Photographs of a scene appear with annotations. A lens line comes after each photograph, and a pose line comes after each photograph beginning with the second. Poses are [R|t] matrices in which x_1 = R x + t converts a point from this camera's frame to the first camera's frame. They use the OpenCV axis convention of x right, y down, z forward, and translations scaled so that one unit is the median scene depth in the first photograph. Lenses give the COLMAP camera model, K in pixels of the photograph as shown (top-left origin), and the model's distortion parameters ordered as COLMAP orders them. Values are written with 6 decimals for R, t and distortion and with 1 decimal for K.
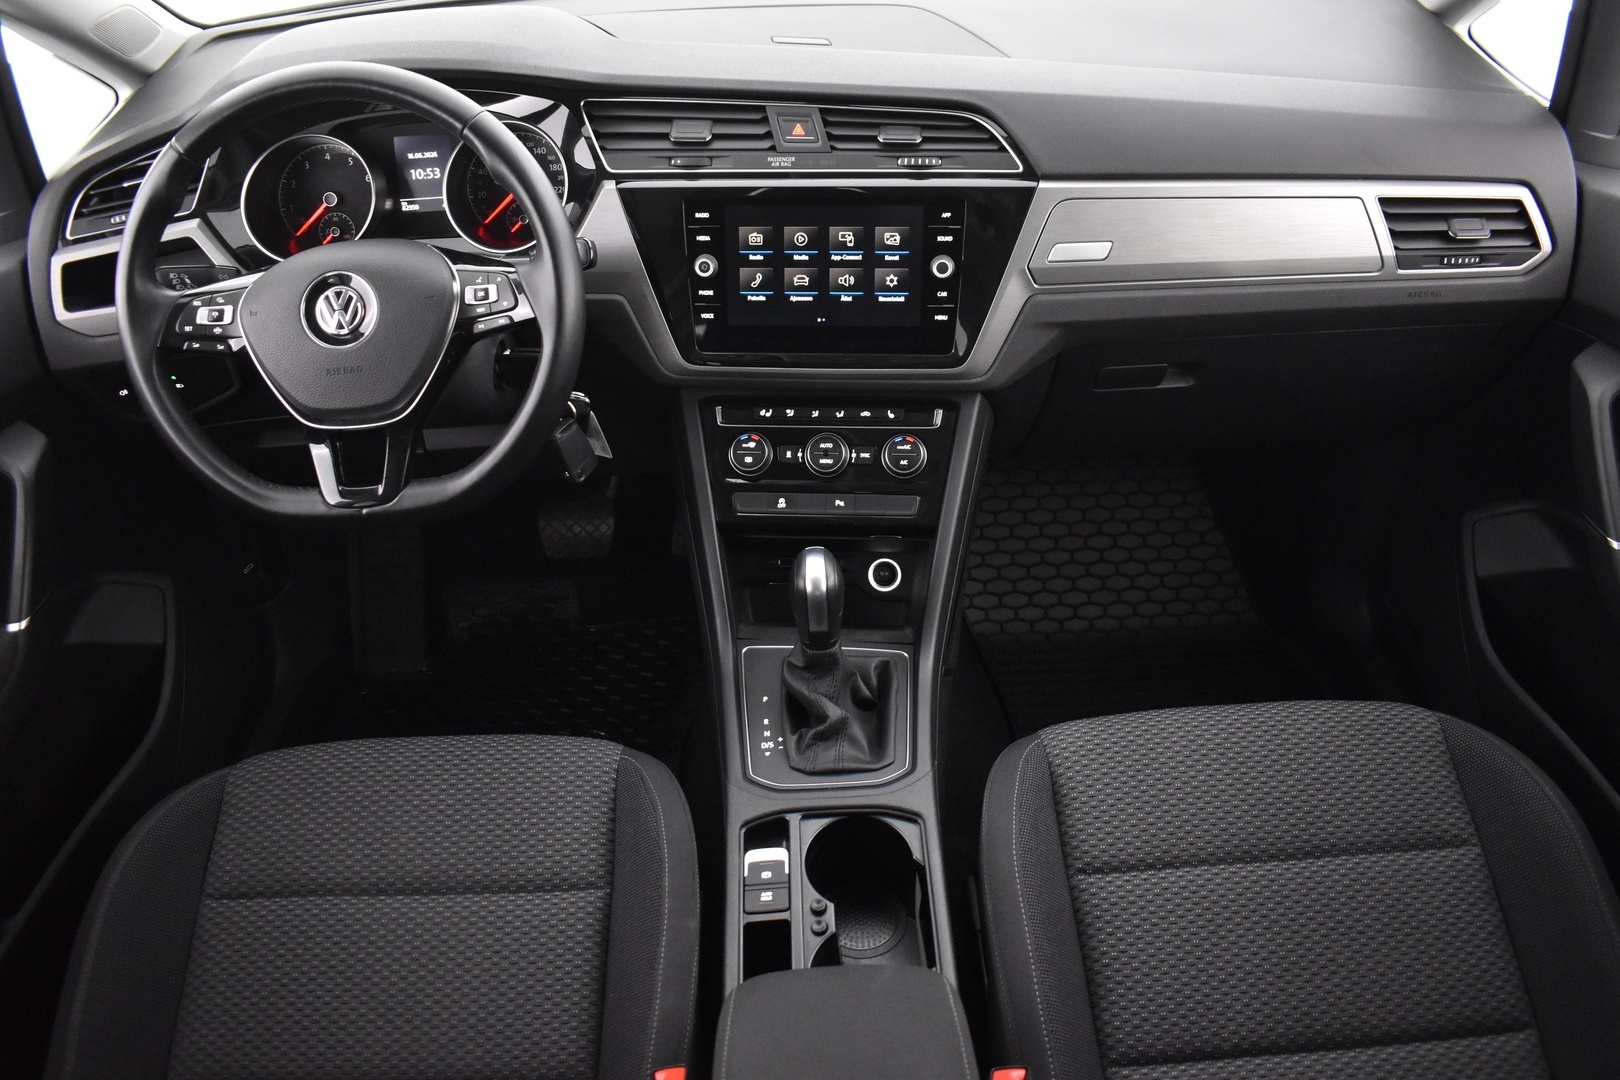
lens RADIAL K [[1237.6, 0, 810.0], [0, 1237.6, 540.0], [0, 0, 1]] dist [-0.096287, 0.005806]
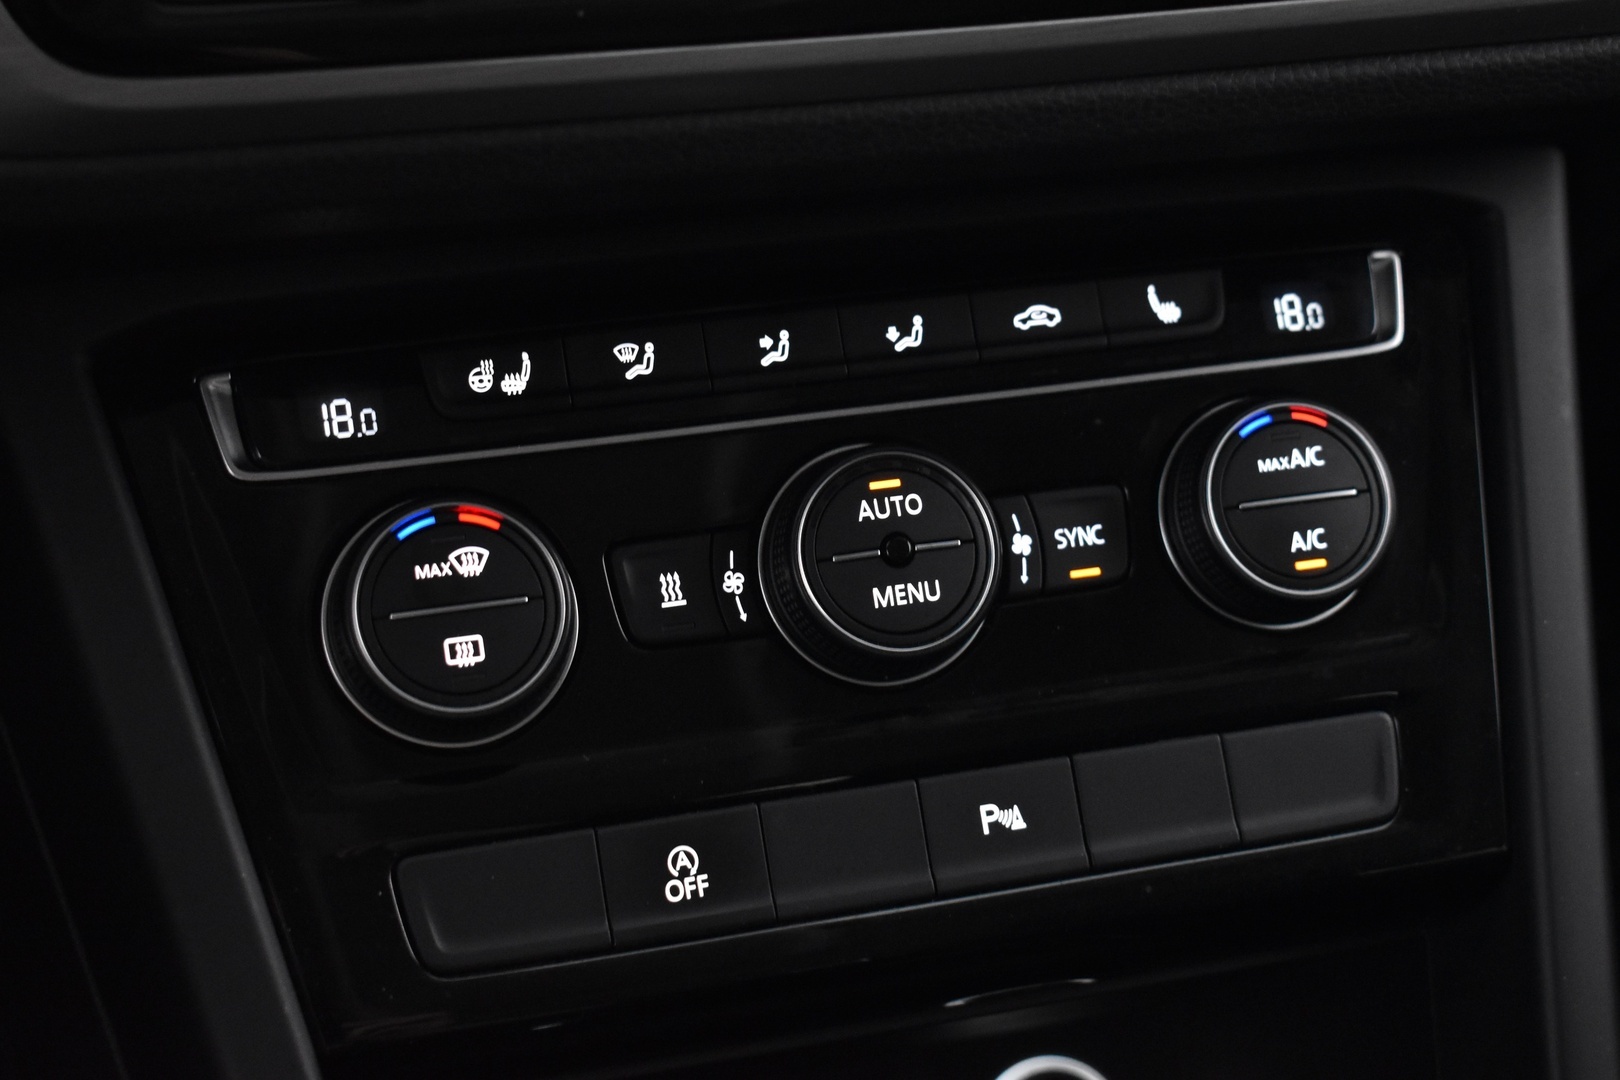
lens RADIAL K [[2693.2, 0, 810.0], [0, 2693.2, 540.0], [0, 0, 1]] dist [-0.005848, 0.021899]
pose [[0.930770, -0.129394, 0.341941, -0.140355], [0.170963, 0.980760, -0.094236, -0.040367], [-0.323169, 0.146172, 0.934984, 0.694051]]
